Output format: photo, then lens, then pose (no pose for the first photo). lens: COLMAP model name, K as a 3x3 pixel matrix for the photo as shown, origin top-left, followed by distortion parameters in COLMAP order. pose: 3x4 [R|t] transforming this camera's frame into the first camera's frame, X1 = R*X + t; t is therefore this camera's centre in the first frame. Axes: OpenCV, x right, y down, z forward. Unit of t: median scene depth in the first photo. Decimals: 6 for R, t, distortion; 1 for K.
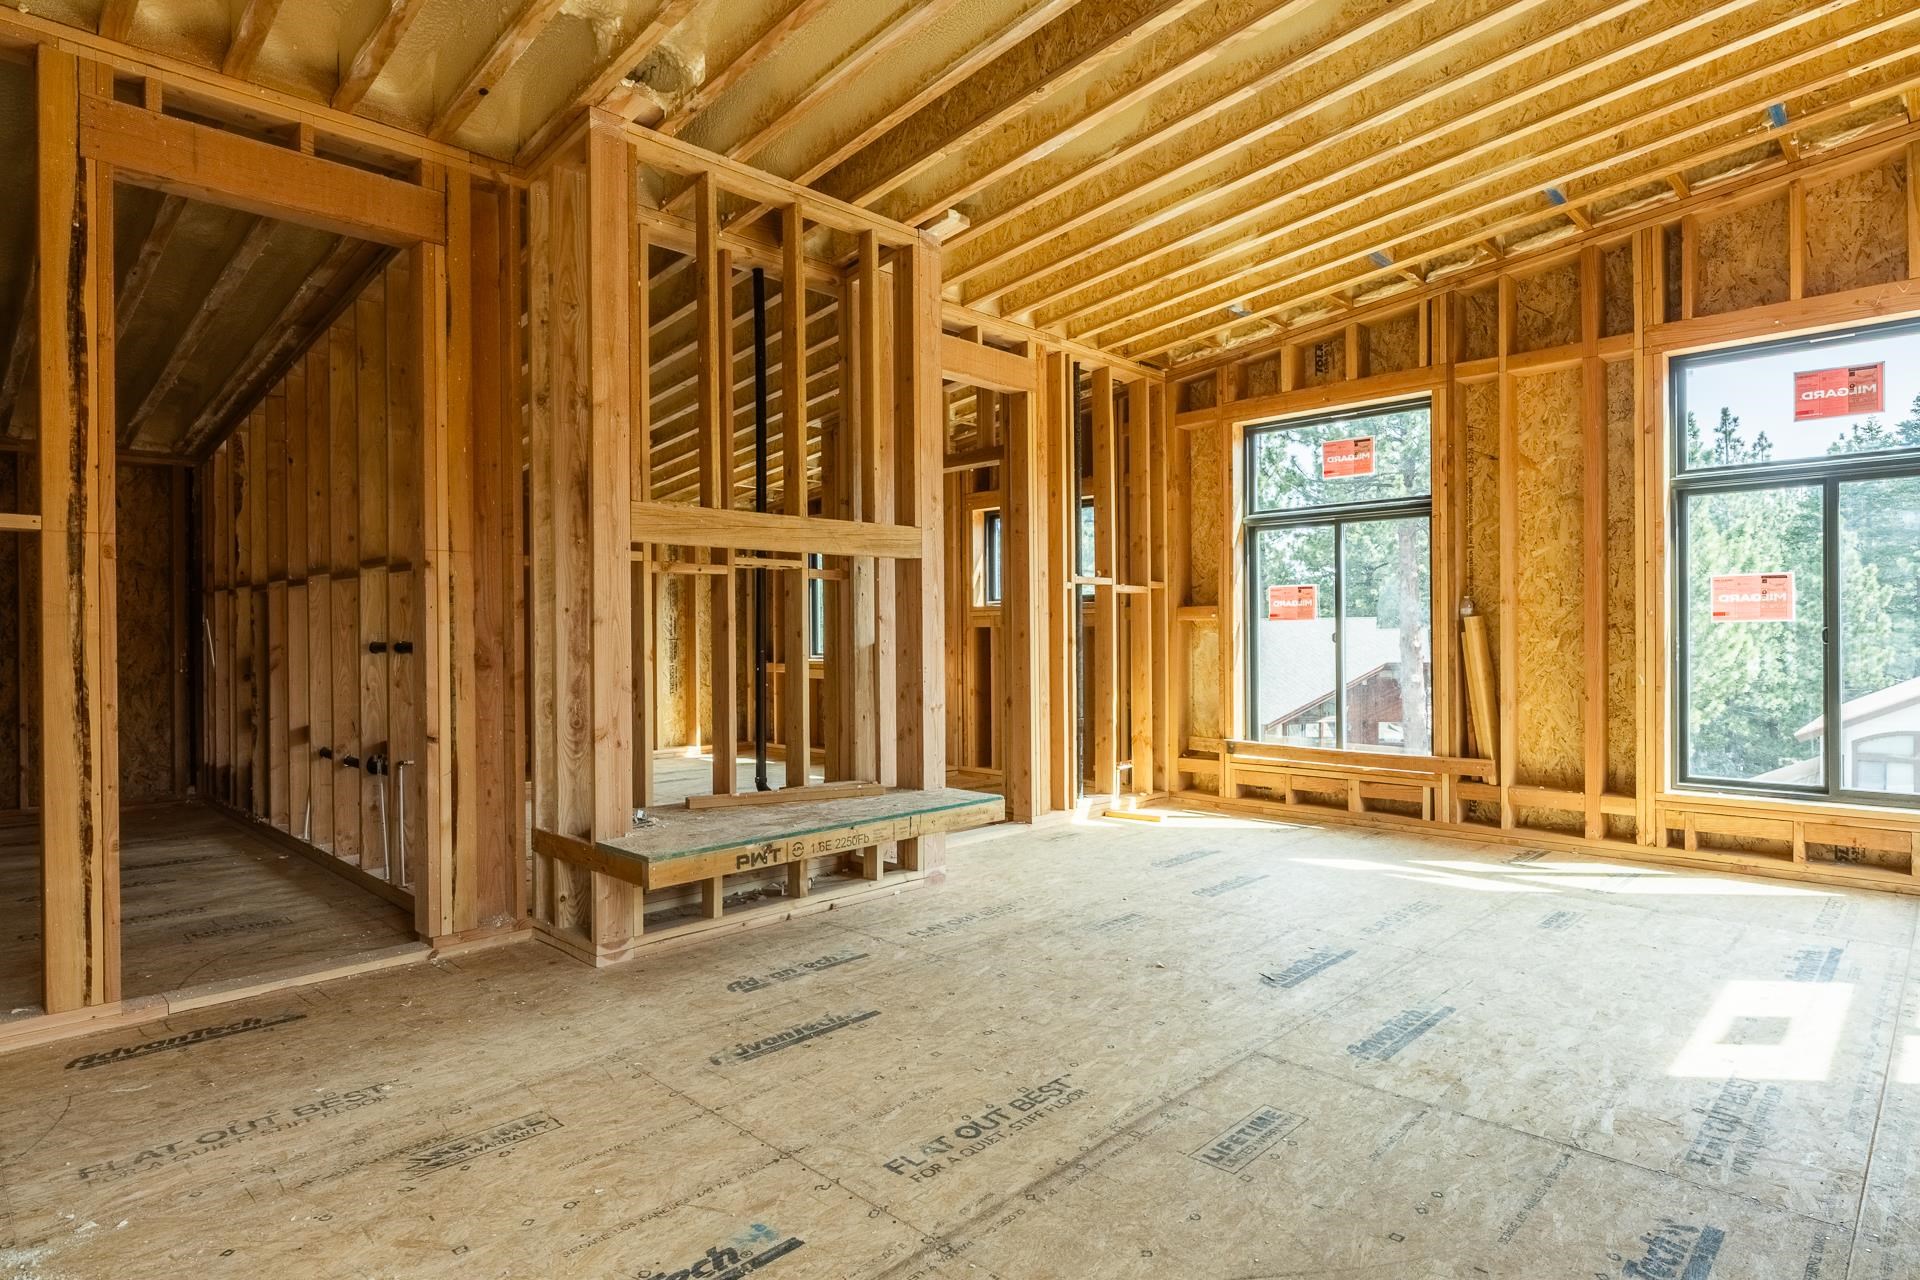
lens RADIAL K [[1013.3, 0, 960.0], [0, 1013.3, 640.0], [0, 0, 1]] dist [-0.016999, -0.000127]
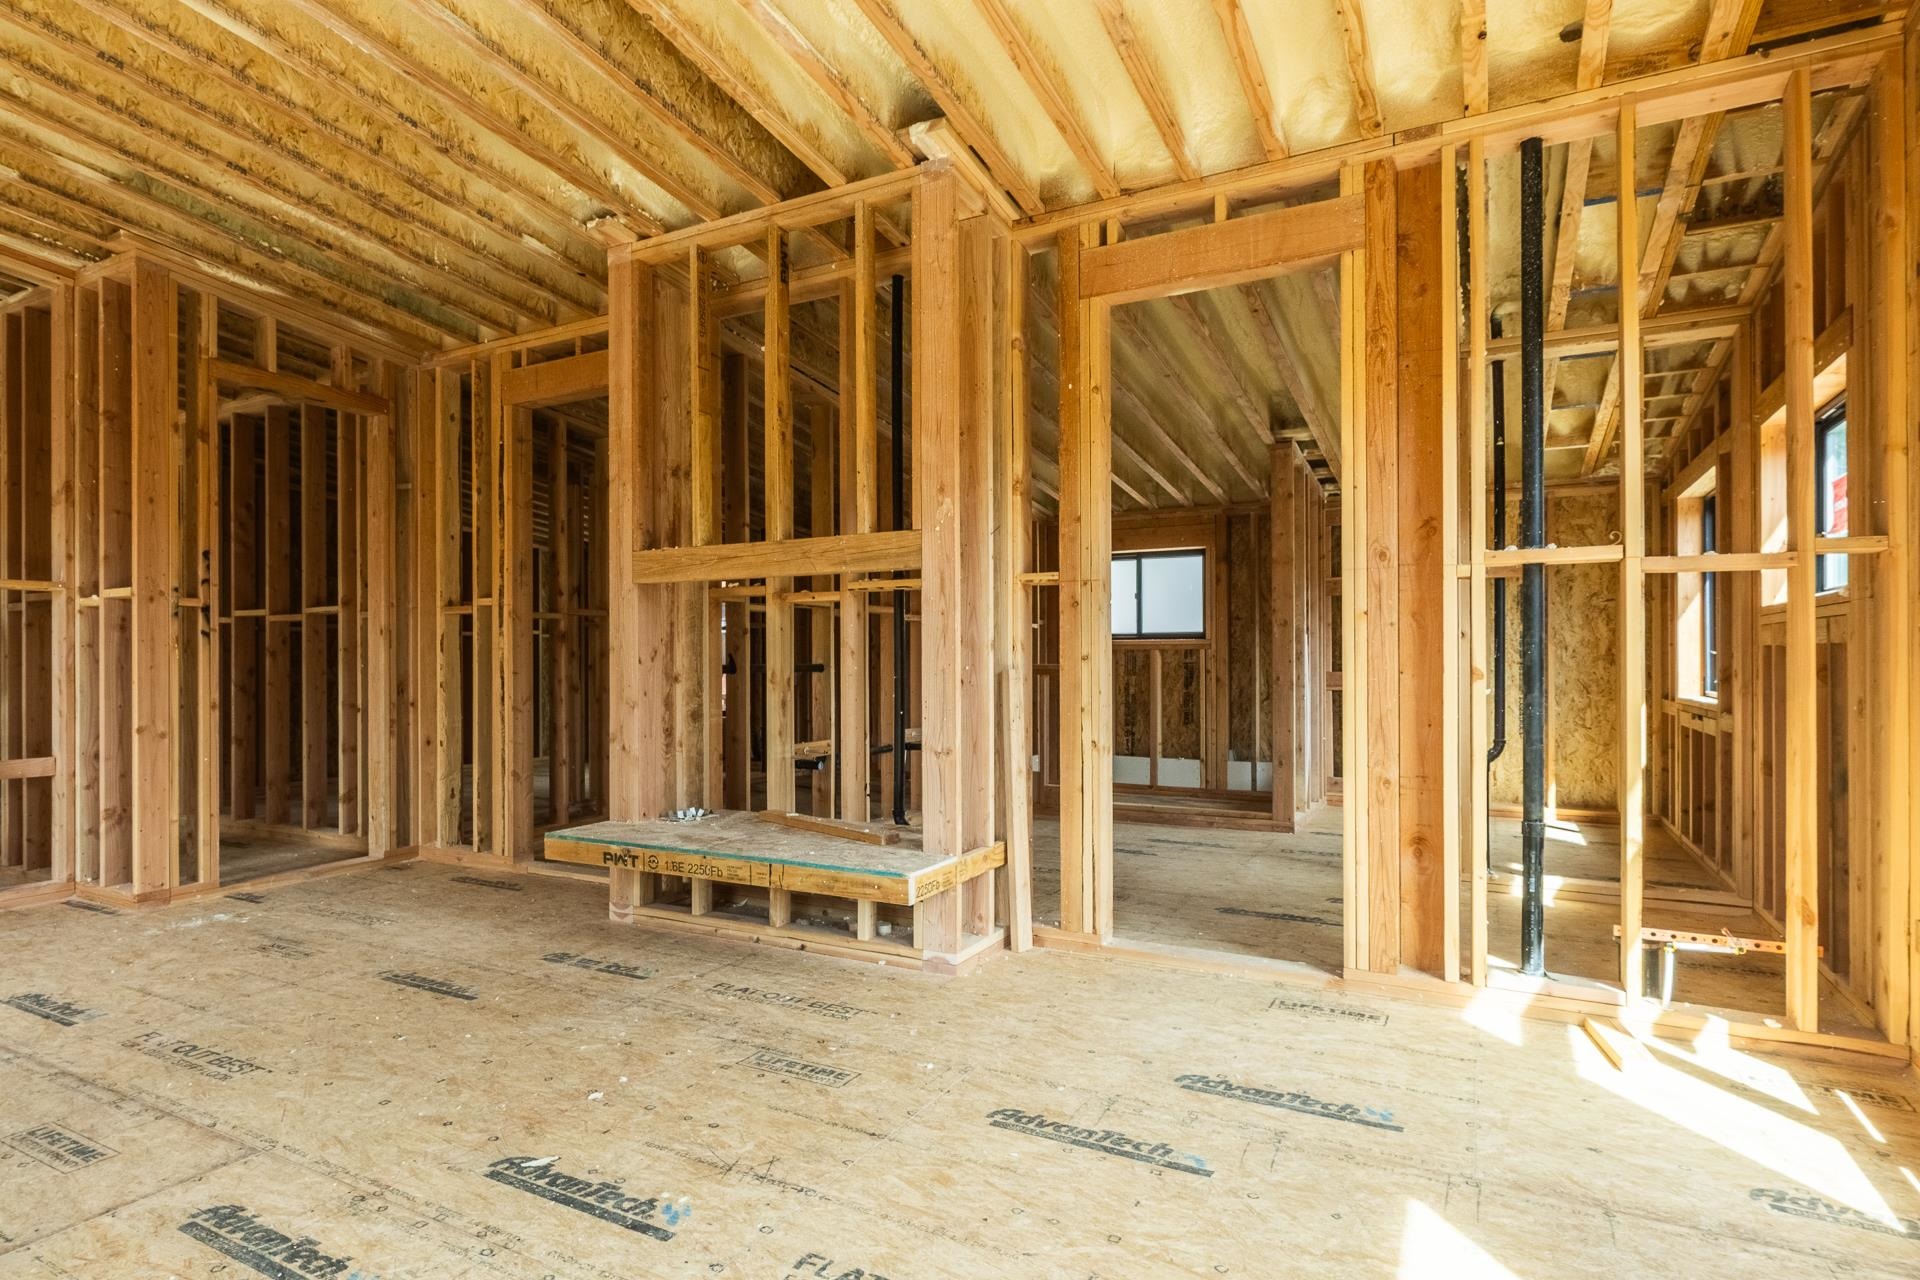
lens RADIAL K [[1036.0, 0, 909.1], [0, 1036.0, 649.1], [0, 0, 1]] dist [-0.002846, 0.000272]
pose [[0.269007, -0.003923, -0.963130, 1.060904], [-0.001603, 0.999988, -0.004521, -0.014312], [0.963137, 0.002760, 0.268998, 1.059996]]
